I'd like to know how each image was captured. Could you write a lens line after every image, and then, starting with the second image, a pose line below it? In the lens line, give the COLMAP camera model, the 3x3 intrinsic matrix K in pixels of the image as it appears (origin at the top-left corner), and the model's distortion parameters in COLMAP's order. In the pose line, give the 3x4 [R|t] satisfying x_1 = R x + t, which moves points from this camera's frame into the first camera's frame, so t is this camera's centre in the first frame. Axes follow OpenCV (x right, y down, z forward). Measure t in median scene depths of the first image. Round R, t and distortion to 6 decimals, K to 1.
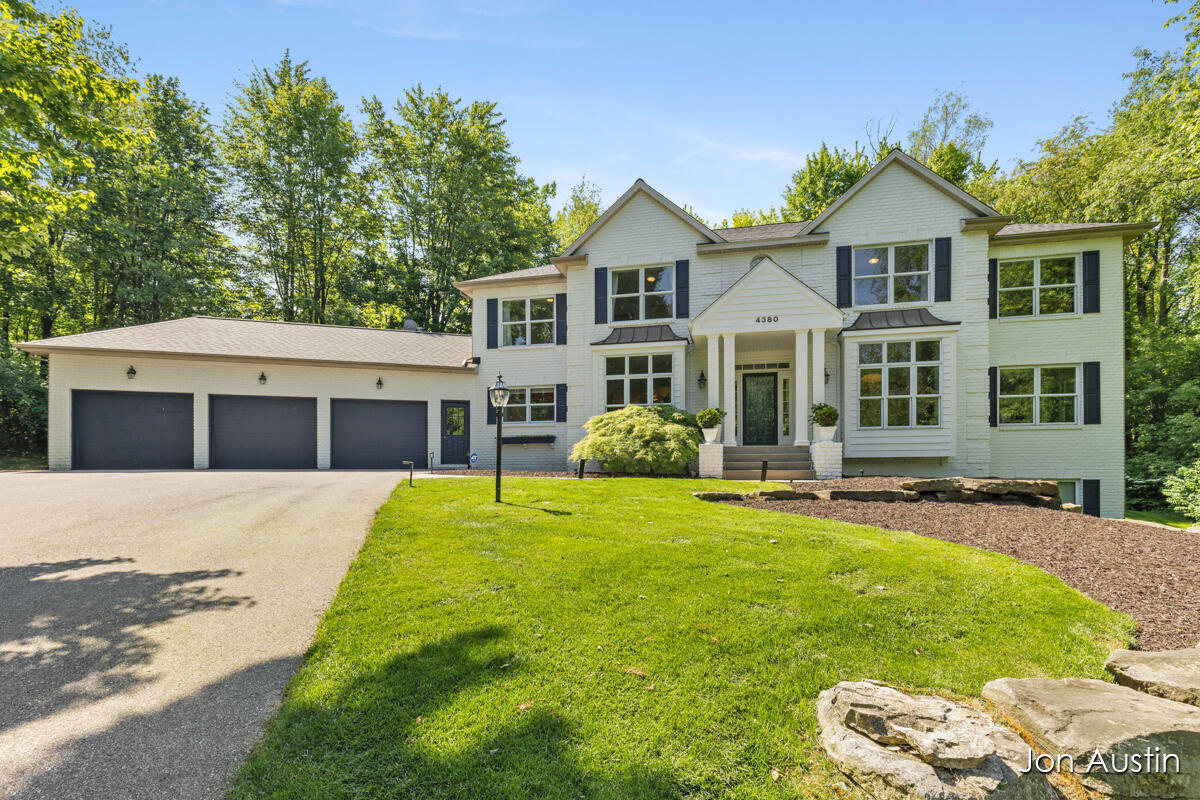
lens RADIAL K [[573.2, 0, 572.3], [0, 573.2, 461.5], [0, 0, 1]] dist [0.009091, -0.000133]
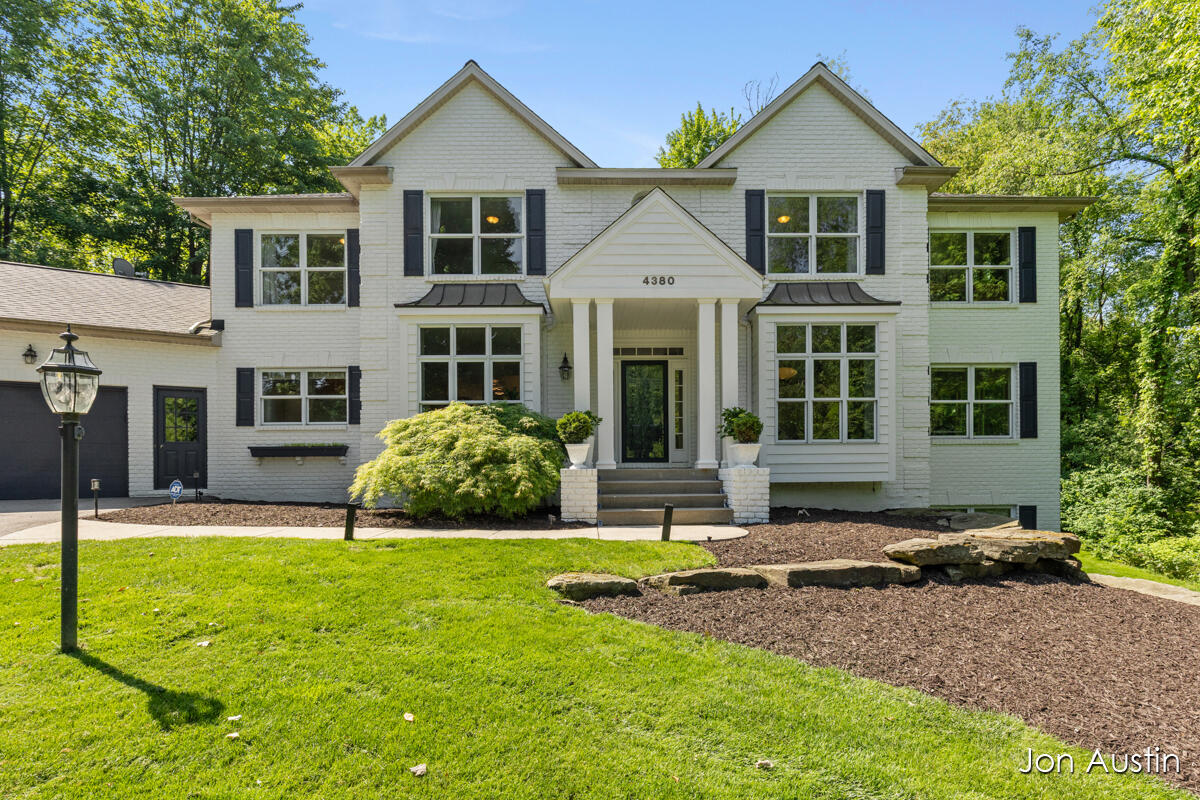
lens RADIAL K [[646.8, 0, 594.6], [0, 646.8, 460.0], [0, 0, 1]] dist [-0.001590, -0.000011]
pose [[0.964552, -0.003205, 0.263874, 0.061814], [0.002822, 0.999994, 0.001830, -0.036265], [-0.263879, -0.001020, 0.964555, 0.270040]]
